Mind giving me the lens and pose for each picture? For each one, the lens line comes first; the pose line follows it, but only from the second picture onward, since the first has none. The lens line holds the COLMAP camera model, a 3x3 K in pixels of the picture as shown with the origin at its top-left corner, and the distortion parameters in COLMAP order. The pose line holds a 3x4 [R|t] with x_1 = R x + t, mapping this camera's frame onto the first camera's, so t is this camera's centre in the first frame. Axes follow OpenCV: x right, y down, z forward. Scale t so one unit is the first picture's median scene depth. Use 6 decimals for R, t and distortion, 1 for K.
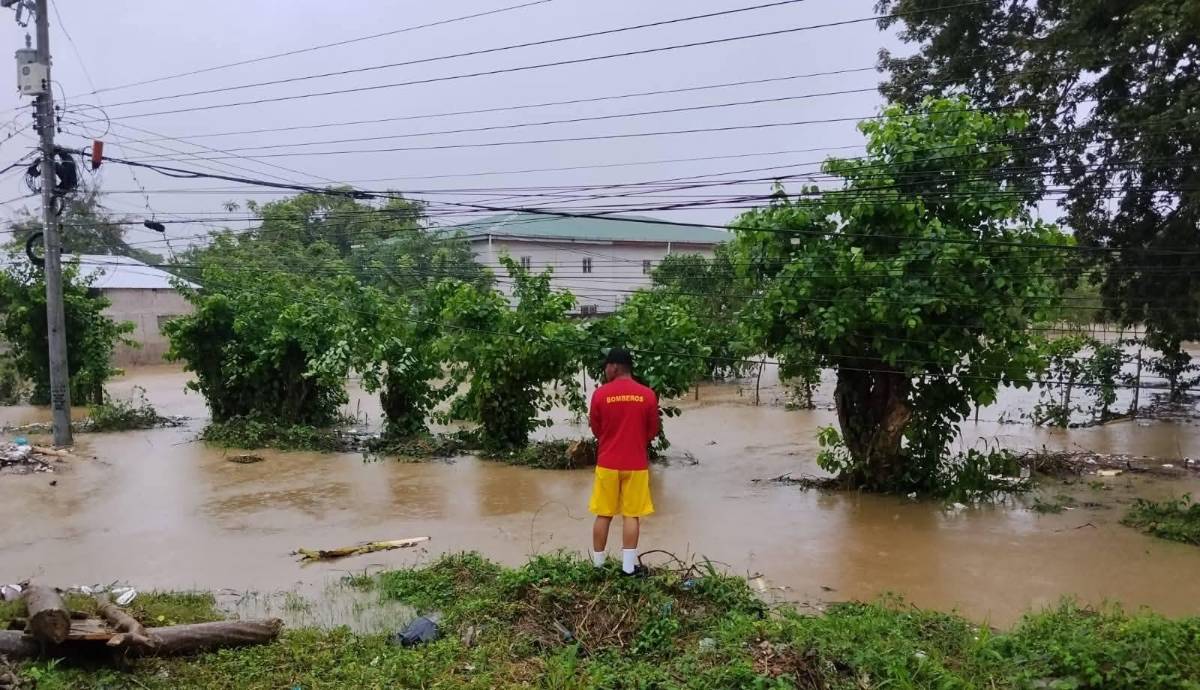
lens RADIAL K [[1039.3, 0, 629.9], [0, 1039.3, 445.3], [0, 0, 1]] dist [0.049079, -0.093842]
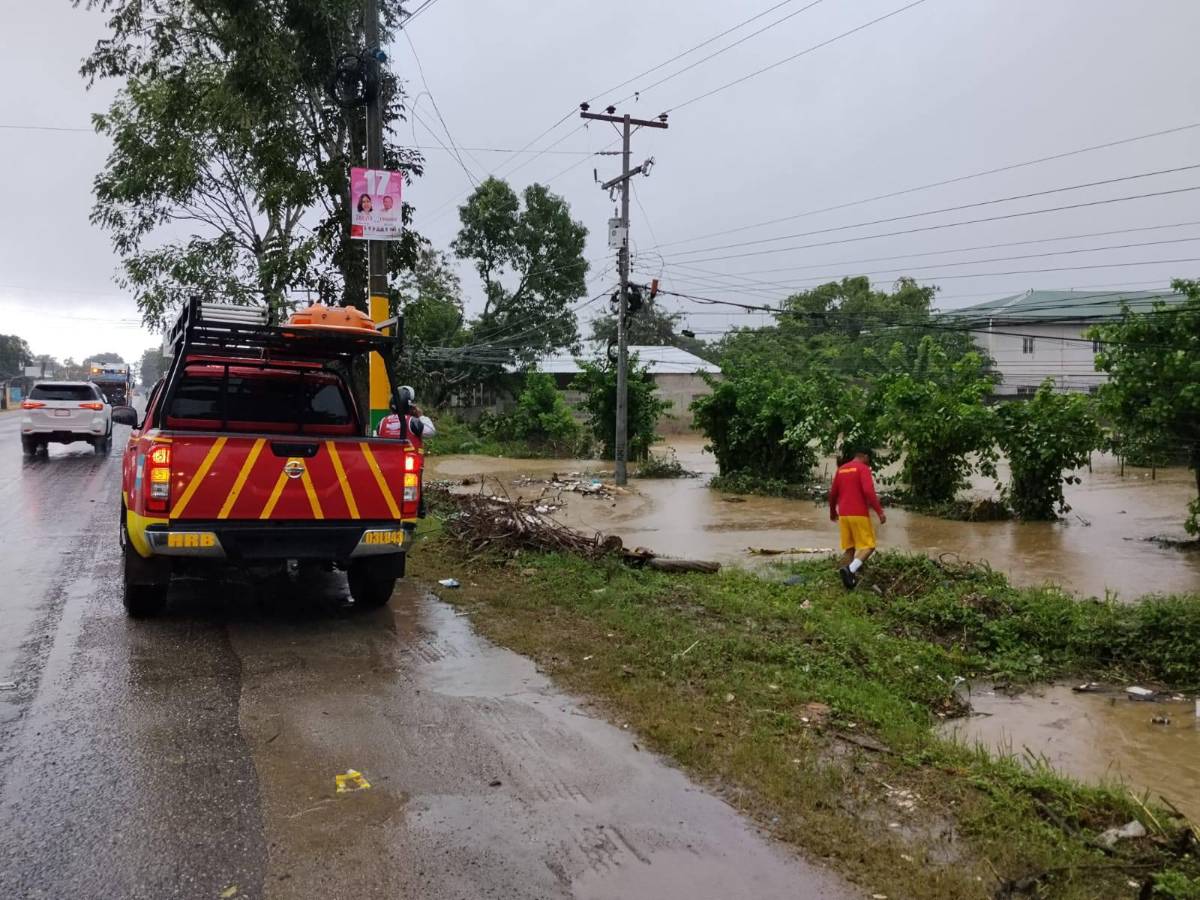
lens RADIAL K [[975.1, 0, 597.1], [0, 975.1, 449.9], [0, 0, 1]] dist [-0.005133, -0.007802]
pose [[0.866725, 0.034318, -0.497604, 0.102683], [-0.067469, 0.996528, -0.048791, 0.019497], [0.494201, 0.075861, 0.866031, -0.193475]]
